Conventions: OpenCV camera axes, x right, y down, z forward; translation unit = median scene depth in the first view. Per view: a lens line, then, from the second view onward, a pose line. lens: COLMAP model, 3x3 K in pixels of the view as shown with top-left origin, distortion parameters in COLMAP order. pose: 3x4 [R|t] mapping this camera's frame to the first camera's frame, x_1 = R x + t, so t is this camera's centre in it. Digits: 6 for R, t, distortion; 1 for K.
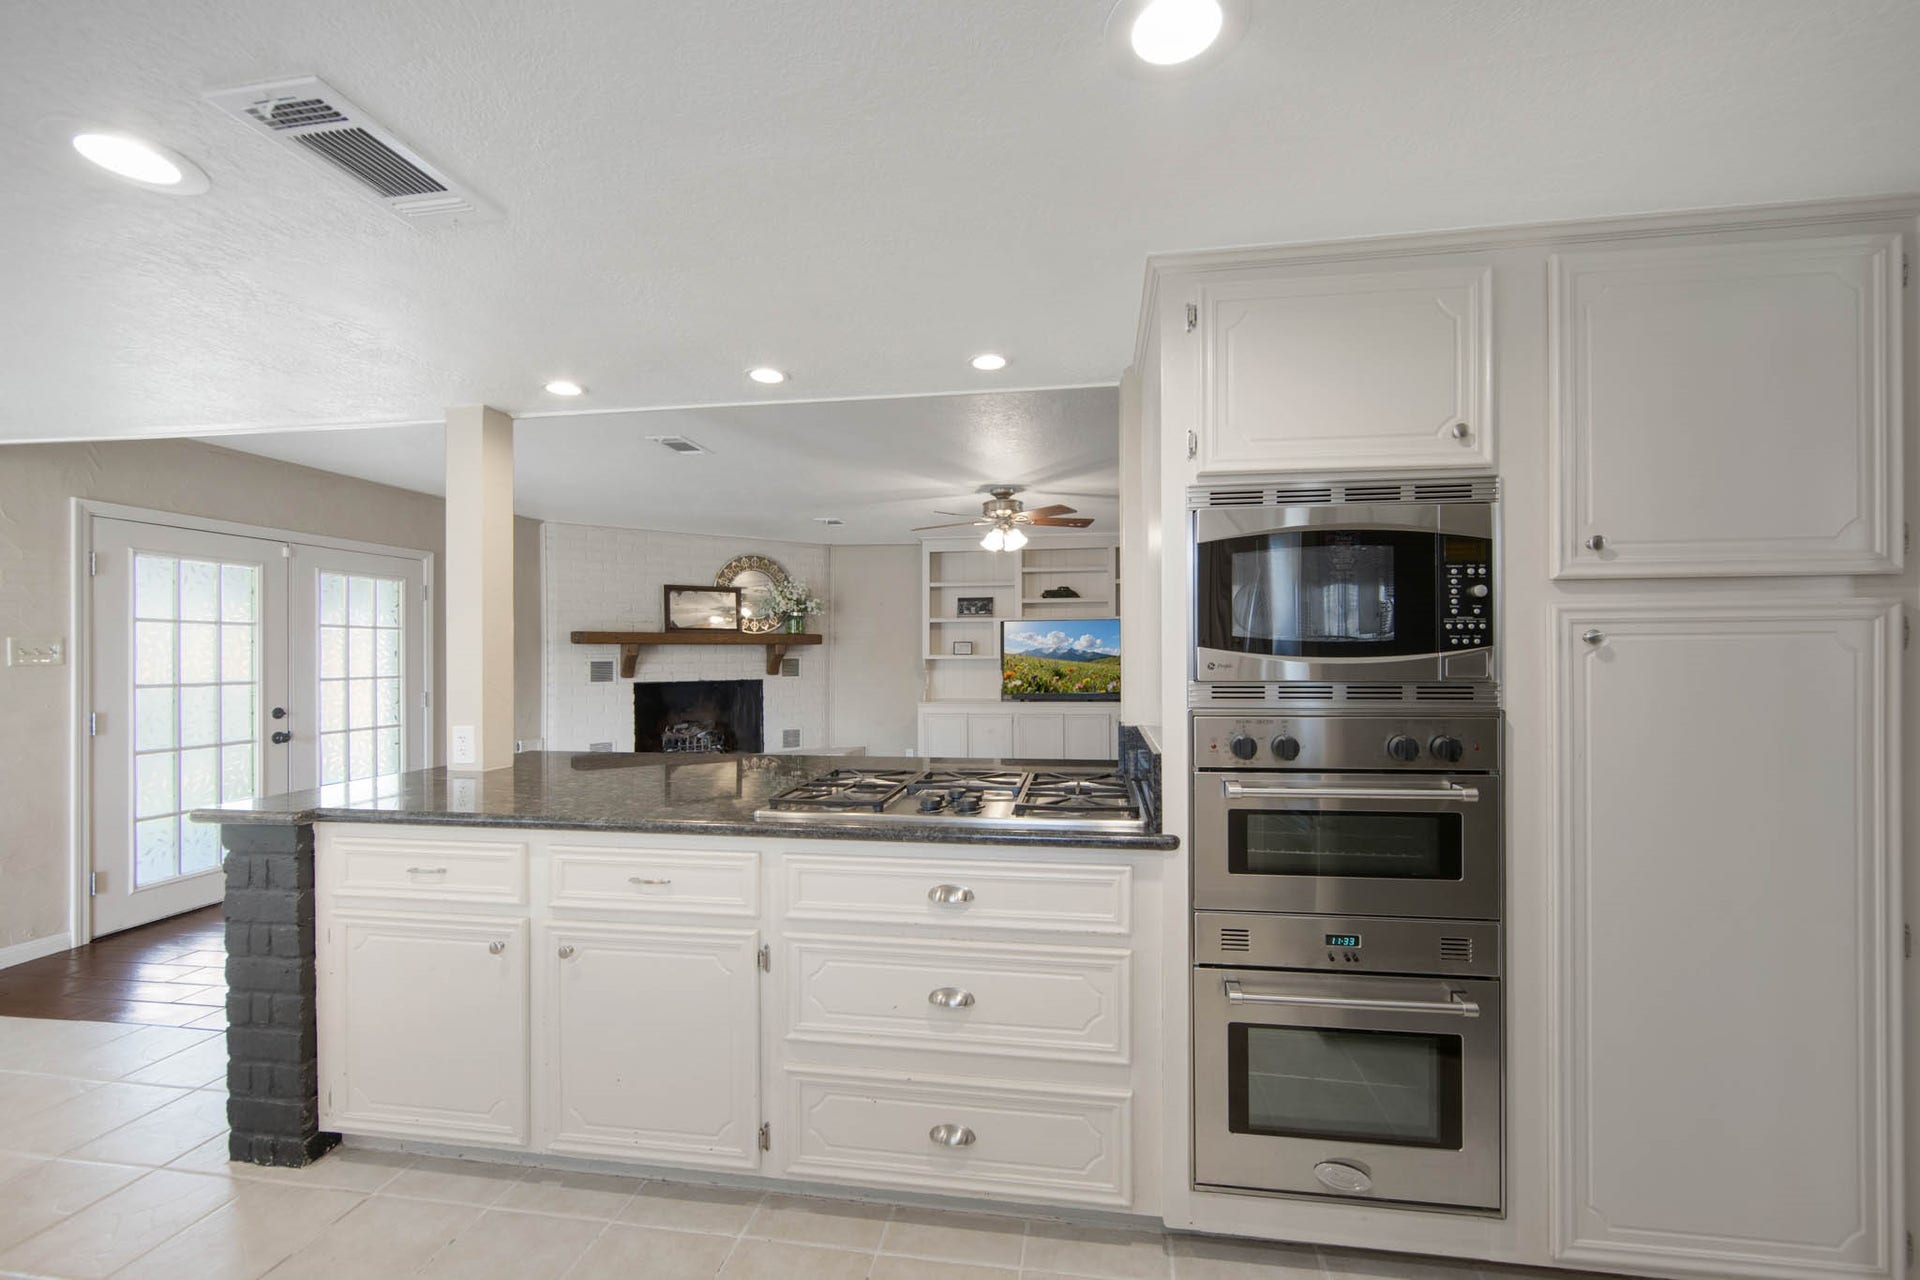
lens RADIAL K [[766.0, 0, 961.9], [0, 766.0, 653.1], [0, 0, 1]] dist [-0.008325, 0.000093]
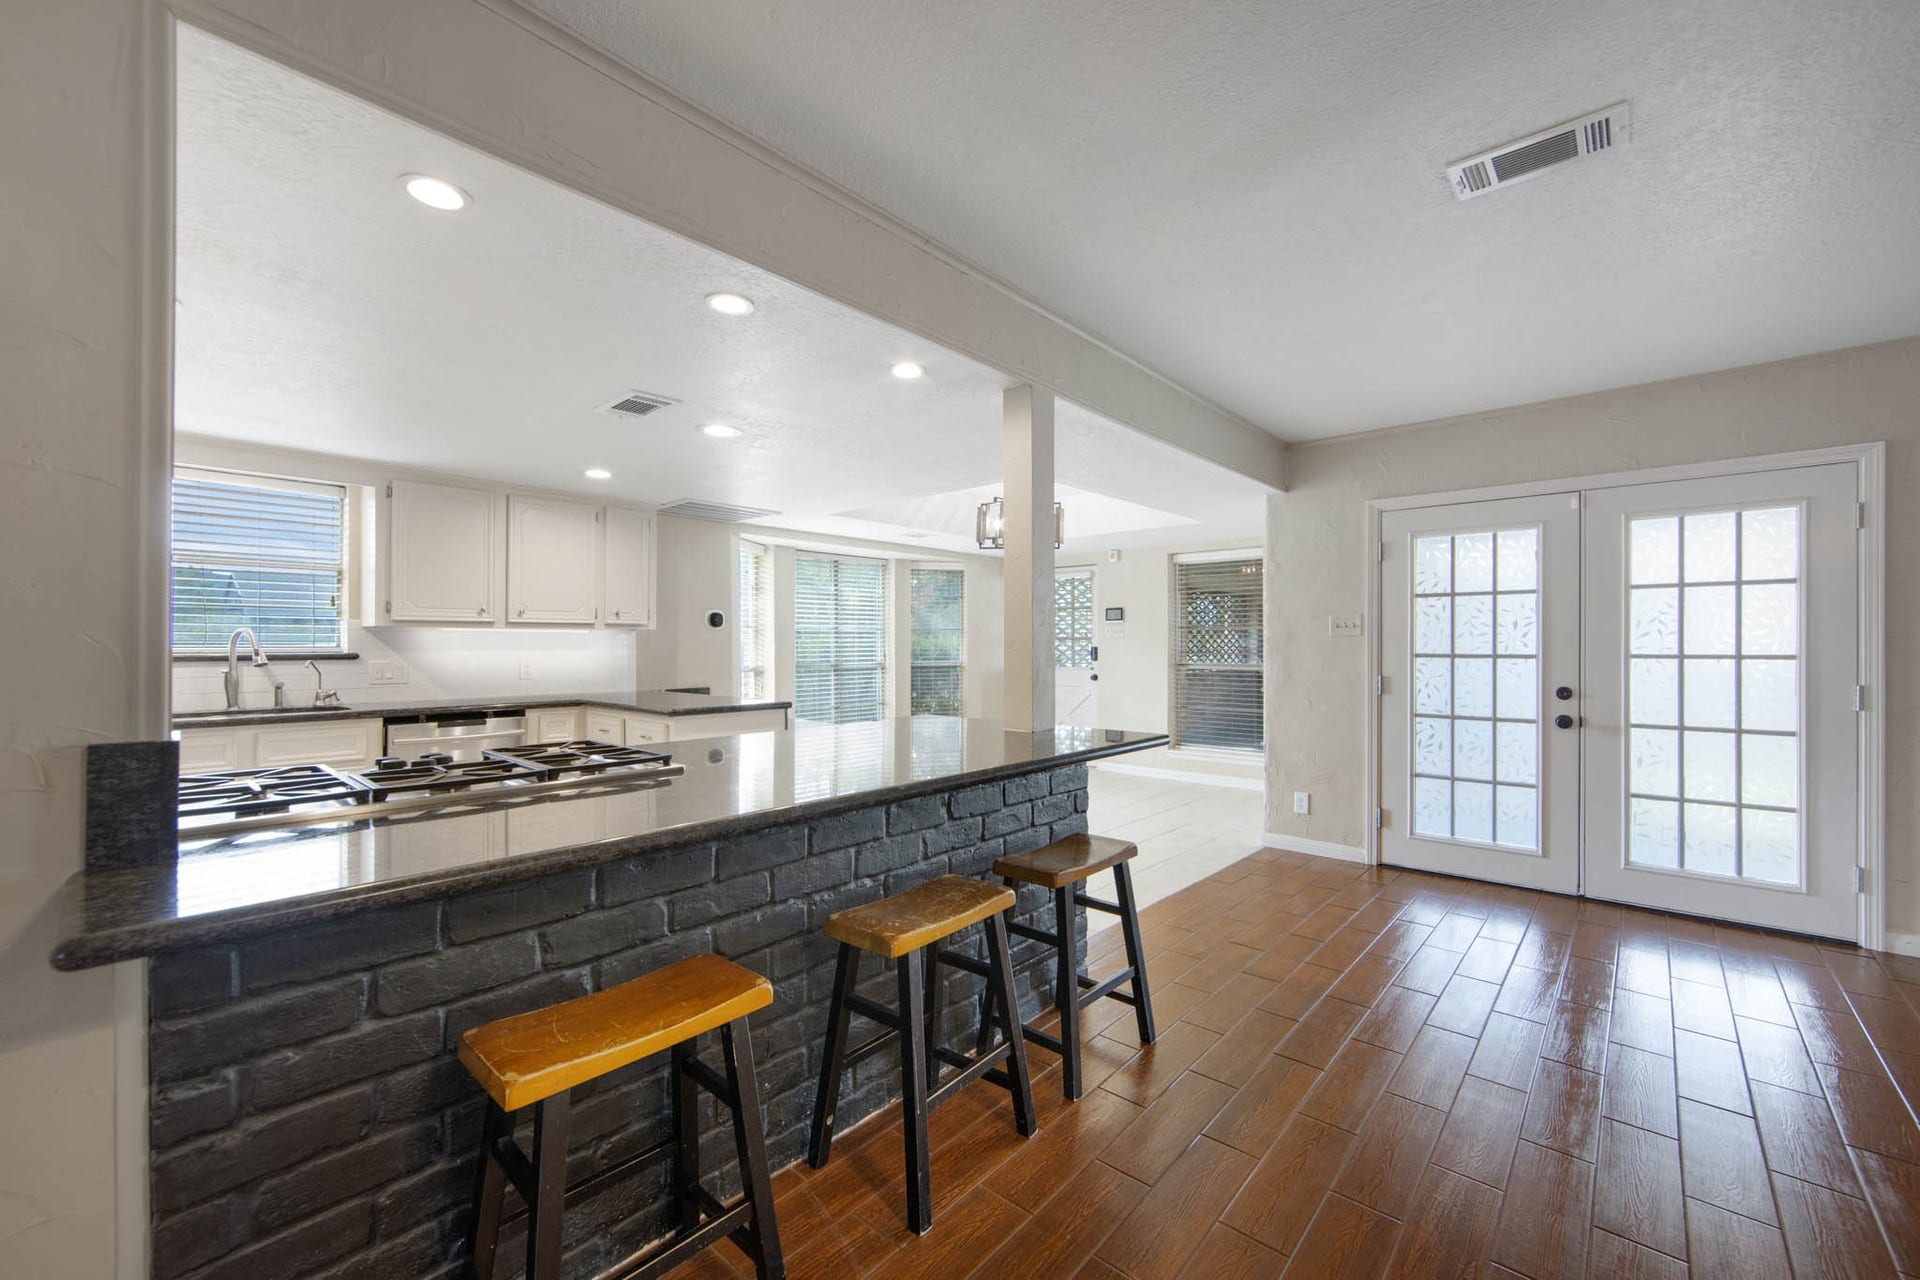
lens RADIAL K [[766.0, 0, 970.2], [0, 766.0, 650.2], [0, 0, 1]] dist [-0.008325, 0.000093]
pose [[-0.532497, 0.016035, -0.846280, 0.119910], [0.008643, 0.999871, 0.013507, 0.008299], [0.846388, -0.000122, -0.532567, 0.573149]]
